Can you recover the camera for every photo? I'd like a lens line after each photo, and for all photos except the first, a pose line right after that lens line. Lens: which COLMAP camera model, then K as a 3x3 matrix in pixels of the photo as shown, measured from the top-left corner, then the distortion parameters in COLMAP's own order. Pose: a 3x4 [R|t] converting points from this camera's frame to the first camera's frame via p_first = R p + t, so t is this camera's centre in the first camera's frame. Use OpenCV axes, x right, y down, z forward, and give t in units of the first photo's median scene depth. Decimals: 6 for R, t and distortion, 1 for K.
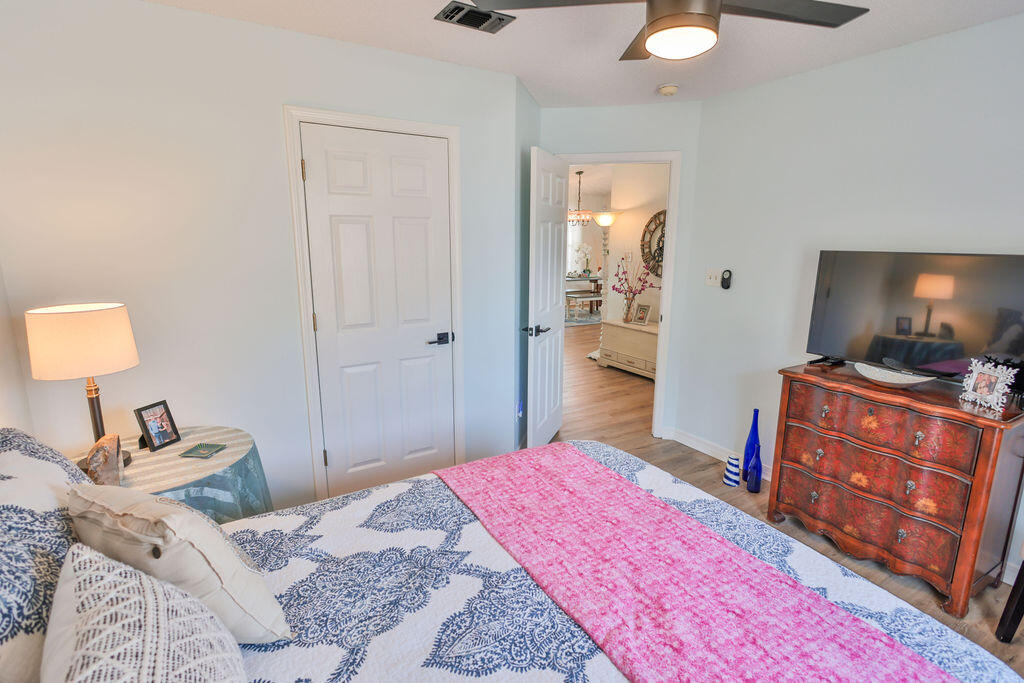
lens RADIAL K [[498.2, 0, 512.0], [0, 498.2, 341.5], [0, 0, 1]] dist [0.002206, 0.000103]
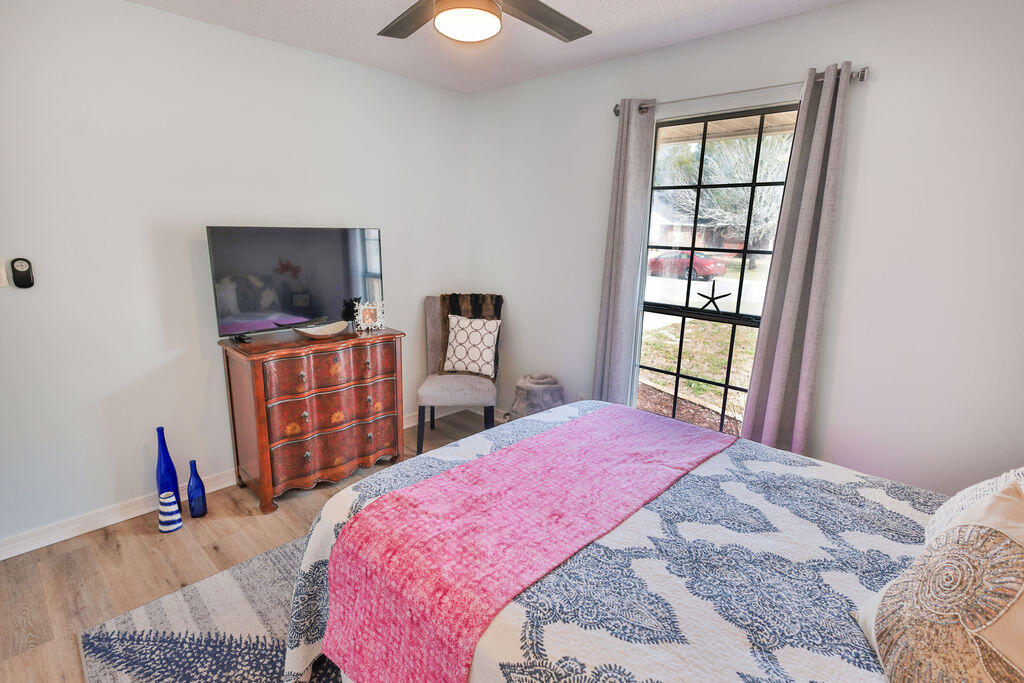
lens RADIAL K [[498.2, 0, 512.0], [0, 498.2, 341.5], [0, 0, 1]] dist [0.002206, 0.000103]
pose [[-0.254334, -0.229483, 0.939495, -0.770838], [0.177261, 0.943922, 0.278551, -0.242098], [-0.950733, 0.237381, -0.199393, 1.226490]]
